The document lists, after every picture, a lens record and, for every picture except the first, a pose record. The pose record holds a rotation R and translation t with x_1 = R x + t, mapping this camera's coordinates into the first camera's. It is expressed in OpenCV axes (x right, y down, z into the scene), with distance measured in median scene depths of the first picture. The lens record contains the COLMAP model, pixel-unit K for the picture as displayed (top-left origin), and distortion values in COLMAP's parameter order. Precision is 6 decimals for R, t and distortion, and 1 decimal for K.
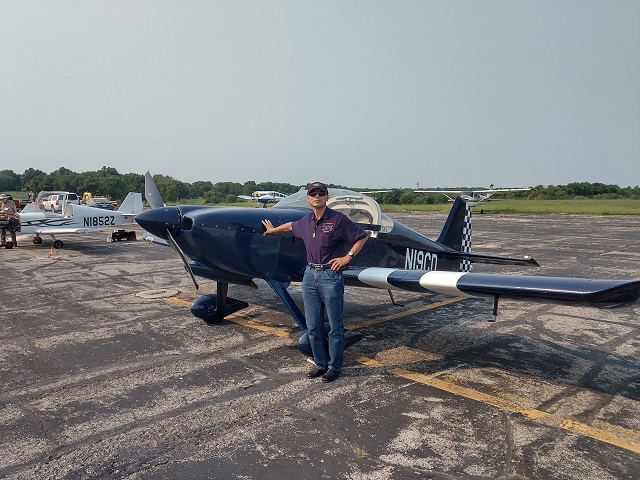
lens RADIAL K [[487.1, 0, 325.3], [0, 487.1, 238.0], [0, 0, 1]] dist [0.018162, -0.031290]
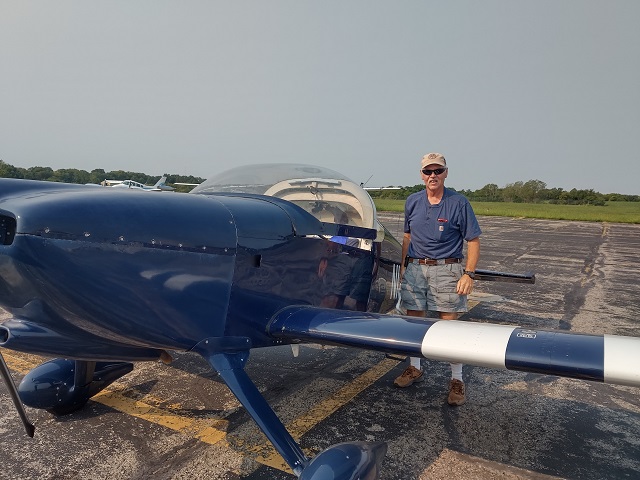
lens RADIAL K [[487.1, 0, 317.7], [0, 487.1, 239.8], [0, 0, 1]] dist [0.018162, -0.031290]
pose [[0.963844, 0.006763, 0.266381, -0.111764], [-0.010761, 0.999850, 0.013551, -0.020378], [-0.266250, -0.015928, 0.963772, 0.431675]]
